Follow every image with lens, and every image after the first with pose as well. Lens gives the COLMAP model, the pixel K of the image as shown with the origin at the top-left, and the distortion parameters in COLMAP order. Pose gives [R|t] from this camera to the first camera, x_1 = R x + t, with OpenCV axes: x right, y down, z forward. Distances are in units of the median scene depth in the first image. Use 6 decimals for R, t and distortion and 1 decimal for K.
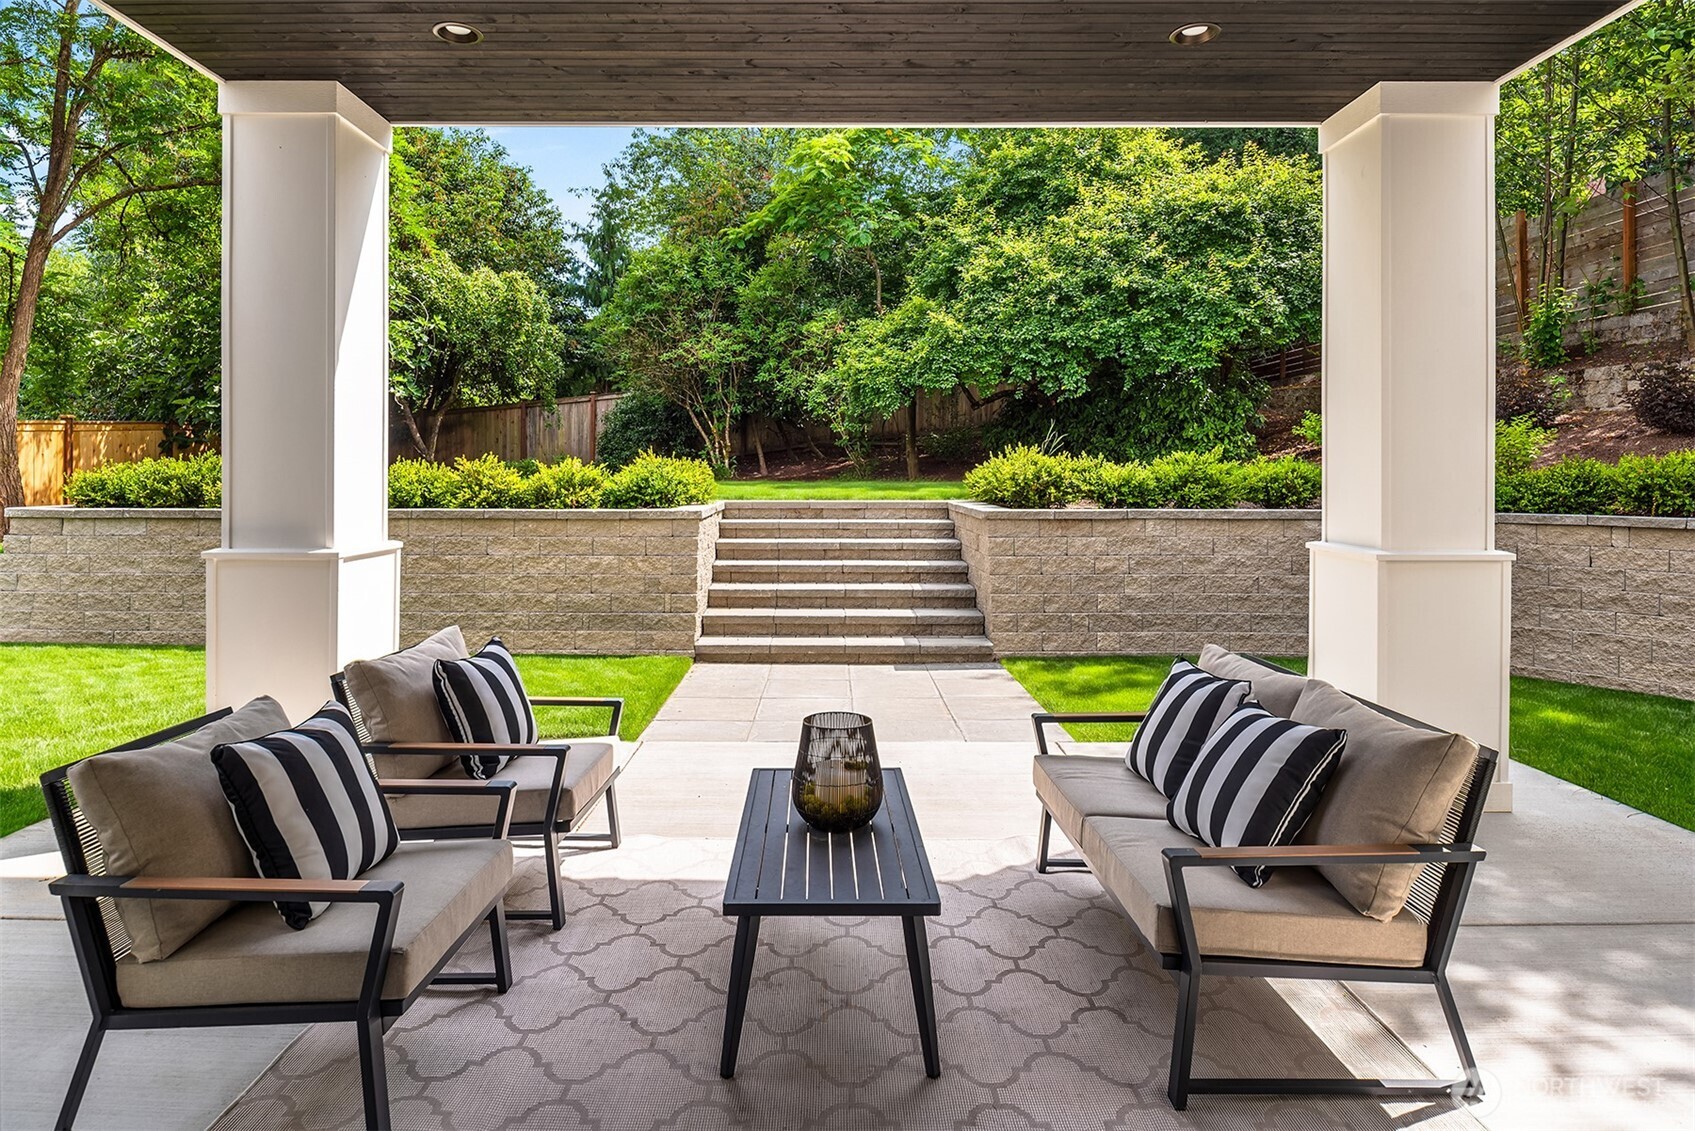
lens RADIAL K [[925.8, 0, 826.5], [0, 925.8, 477.3], [0, 0, 1]] dist [-0.020768, -0.001116]
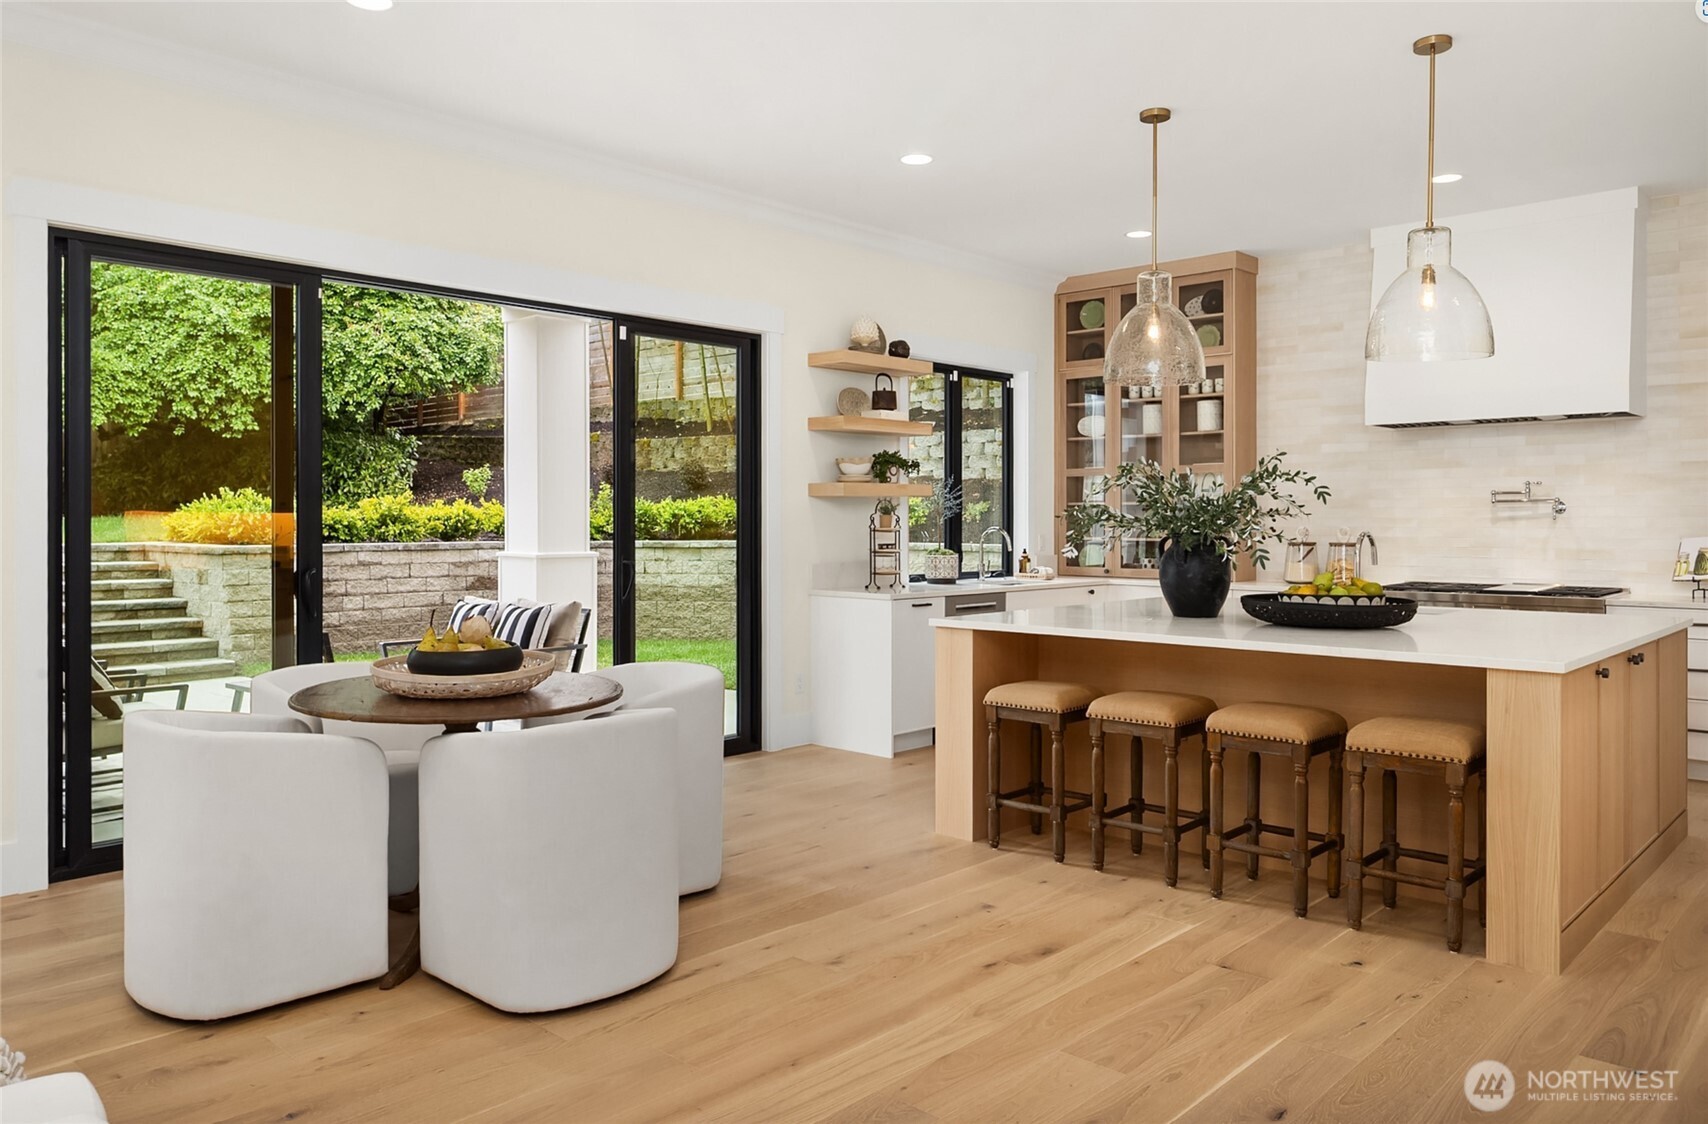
lens RADIAL K [[1241.8, 0, 794.2], [0, 1241.8, 562.9], [0, 0, 1]] dist [-0.024456, 0.001195]
pose [[0.705561, -0.021237, 0.708331, -0.416319], [-0.000479, 0.999536, 0.030446, 0.010926], [-0.708649, -0.021821, 0.705224, -0.580677]]
